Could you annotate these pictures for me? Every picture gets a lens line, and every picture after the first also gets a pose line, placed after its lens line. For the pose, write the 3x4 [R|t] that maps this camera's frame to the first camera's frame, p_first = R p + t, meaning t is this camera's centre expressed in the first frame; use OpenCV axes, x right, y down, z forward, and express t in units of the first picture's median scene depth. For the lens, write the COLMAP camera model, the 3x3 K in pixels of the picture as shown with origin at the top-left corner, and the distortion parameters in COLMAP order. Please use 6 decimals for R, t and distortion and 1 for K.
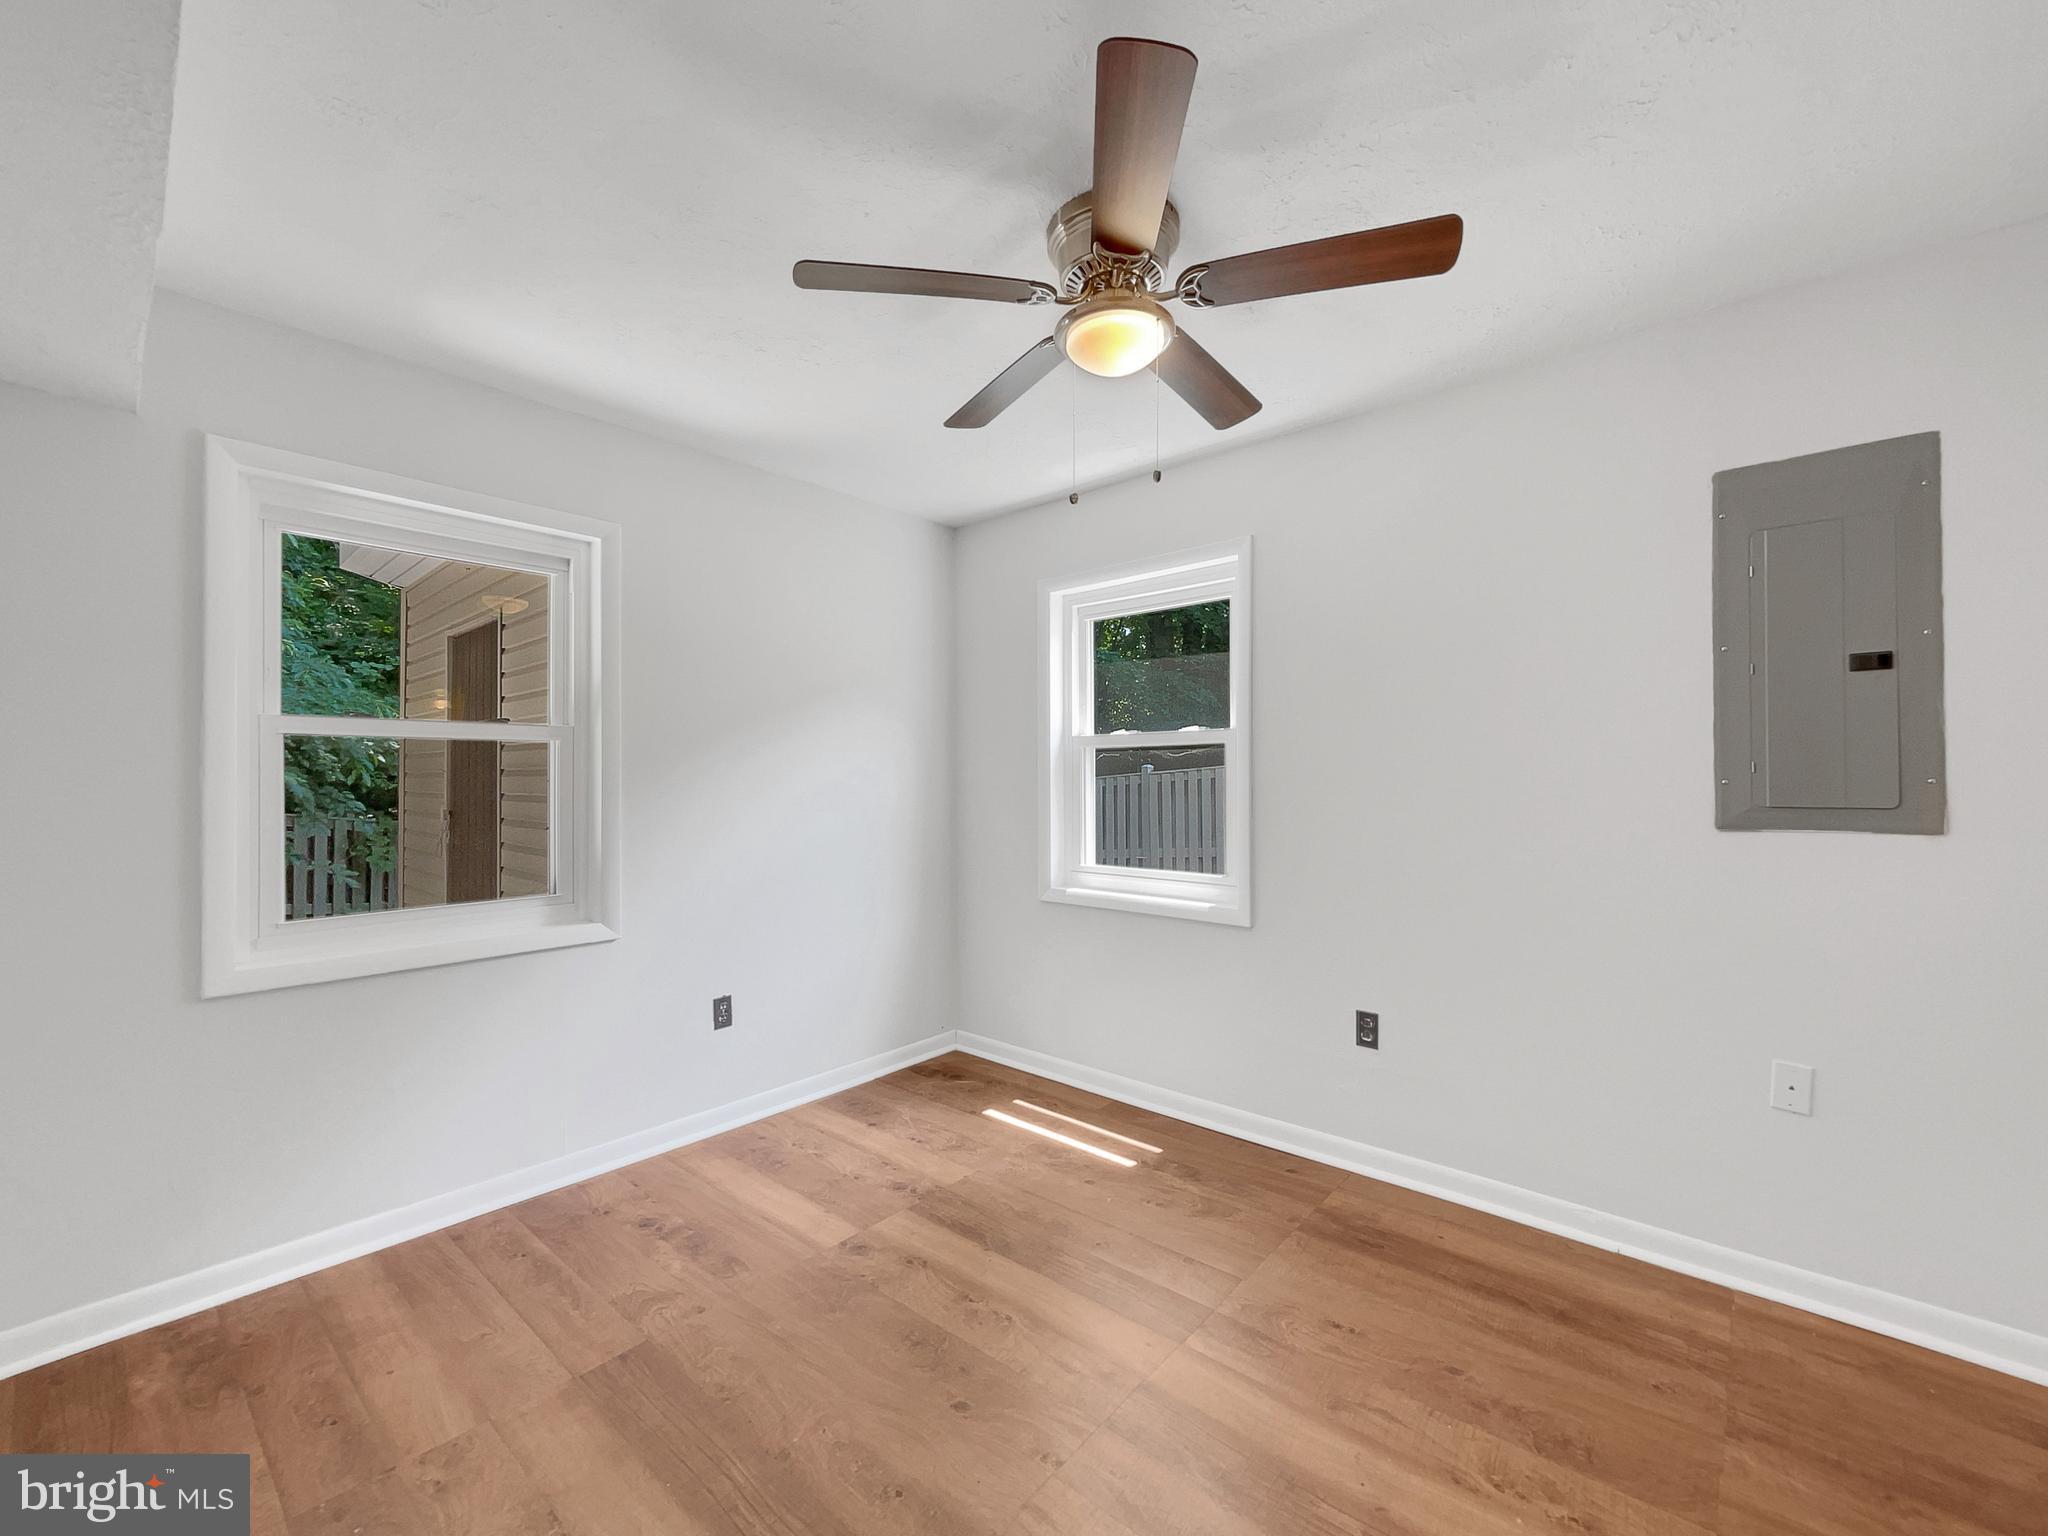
lens RADIAL K [[810.7, 0, 1025.5], [0, 810.7, 766.6], [0, 0, 1]] dist [-0.002643, 0.000825]
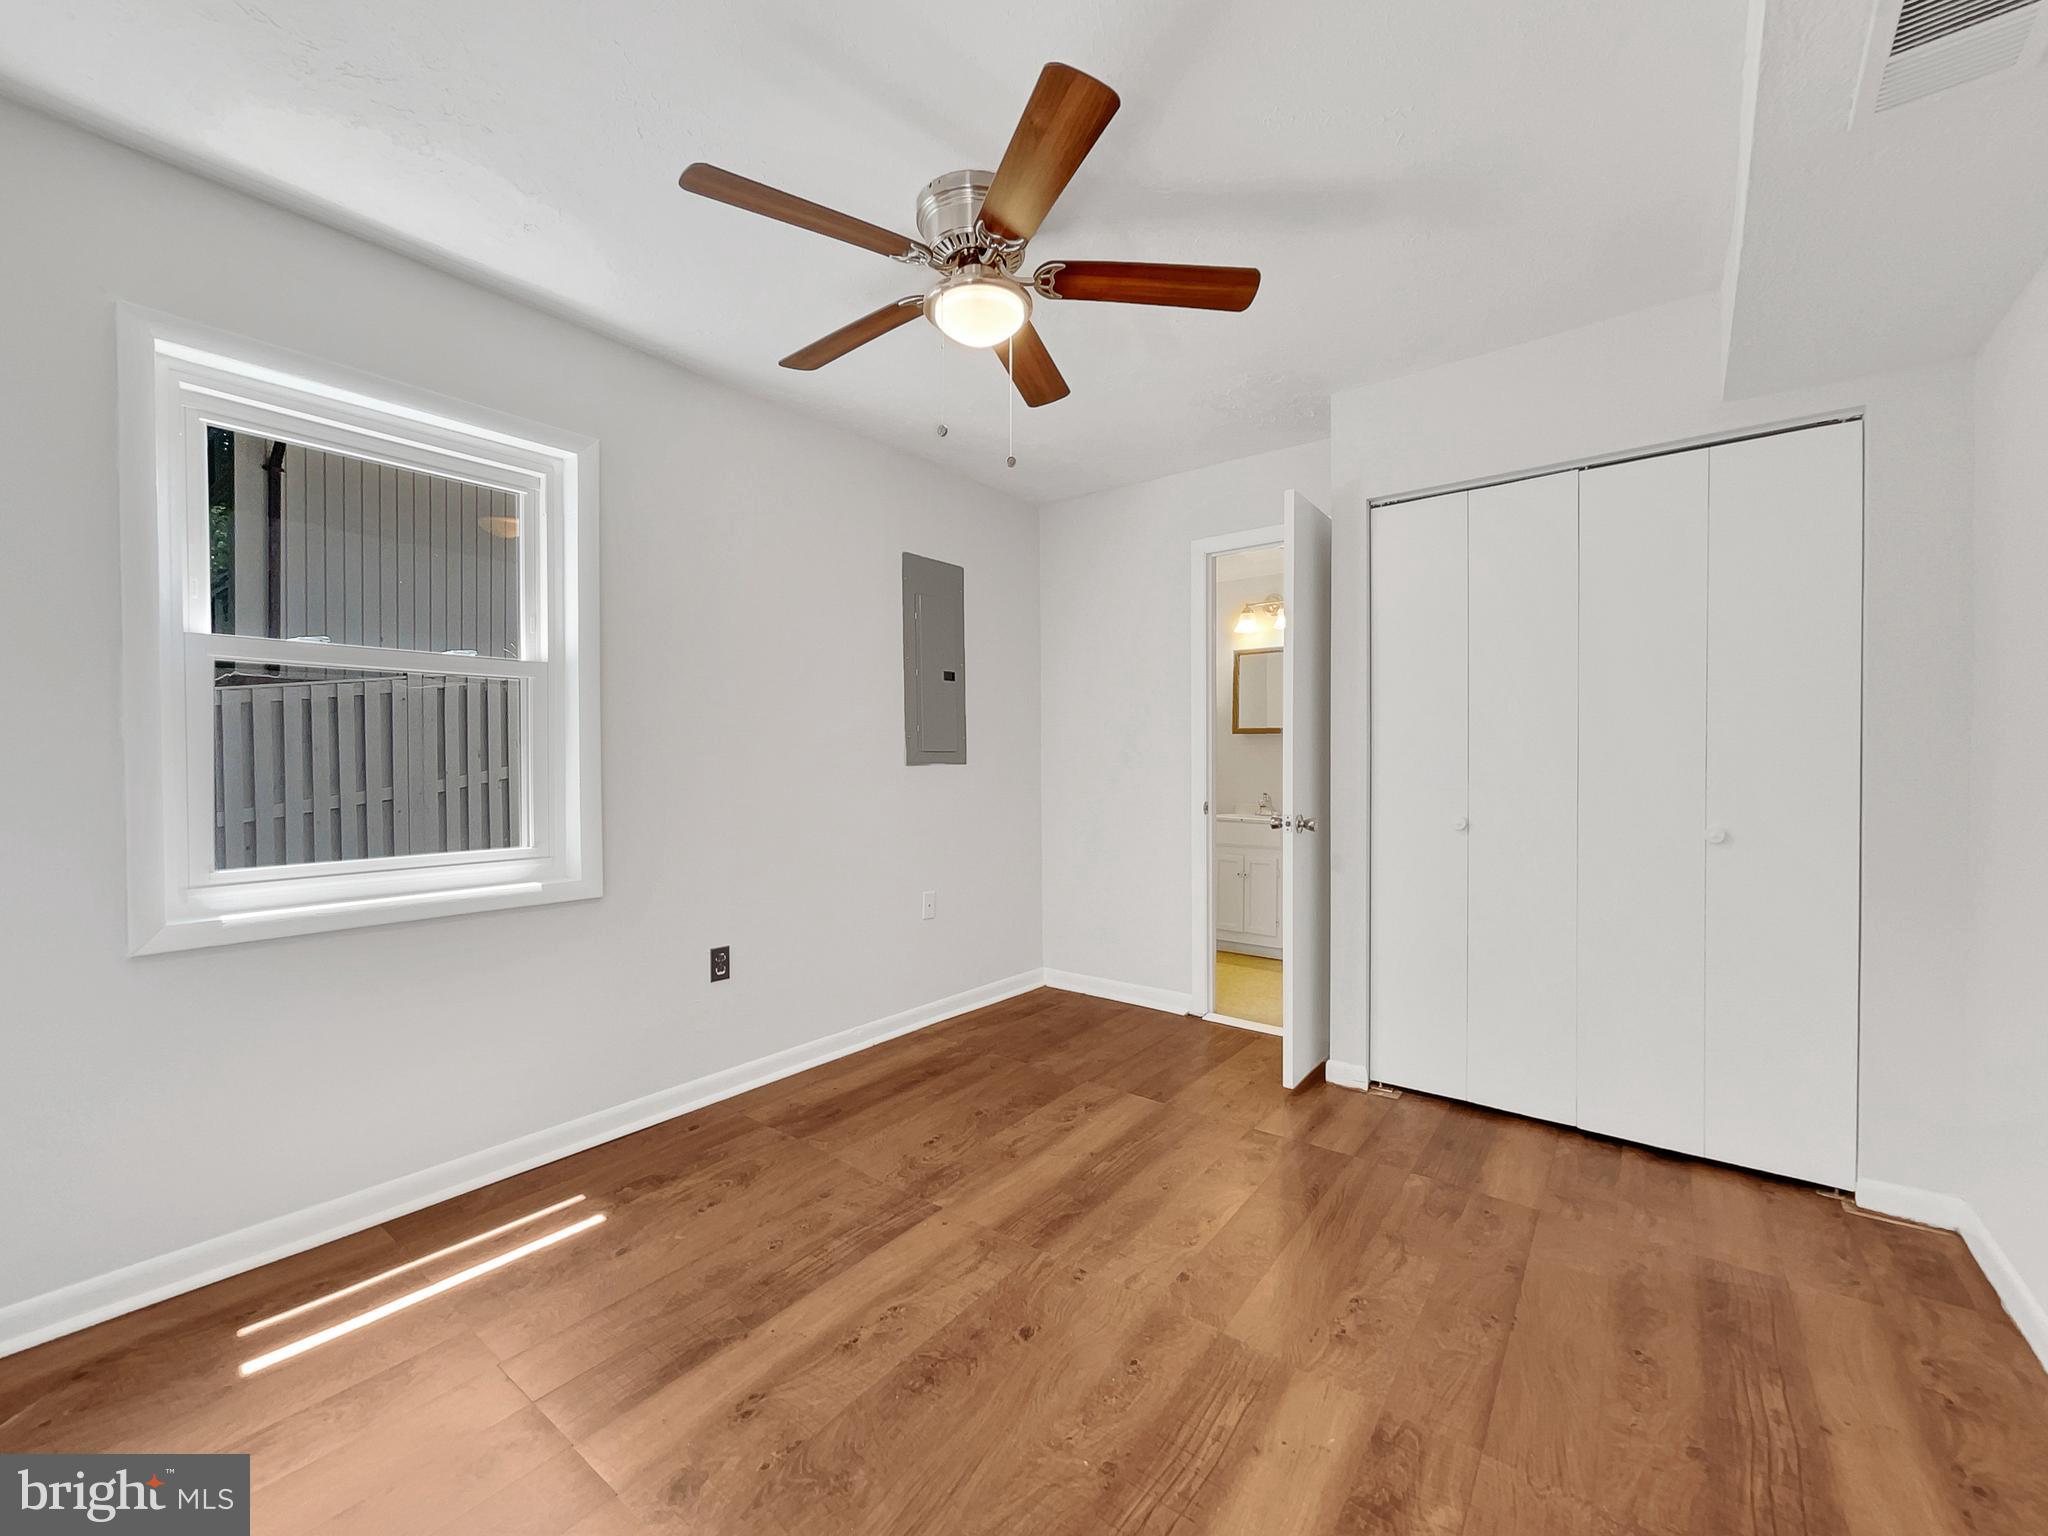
lens RADIAL K [[810.7, 0, 1024.7], [0, 810.7, 770.7], [0, 0, 1]] dist [-0.002643, 0.000825]
pose [[-0.035704, -0.010565, 0.999307, -0.788242], [-0.013787, 0.999854, 0.010078, 0.064859], [-0.999267, -0.013418, -0.035845, 0.771464]]
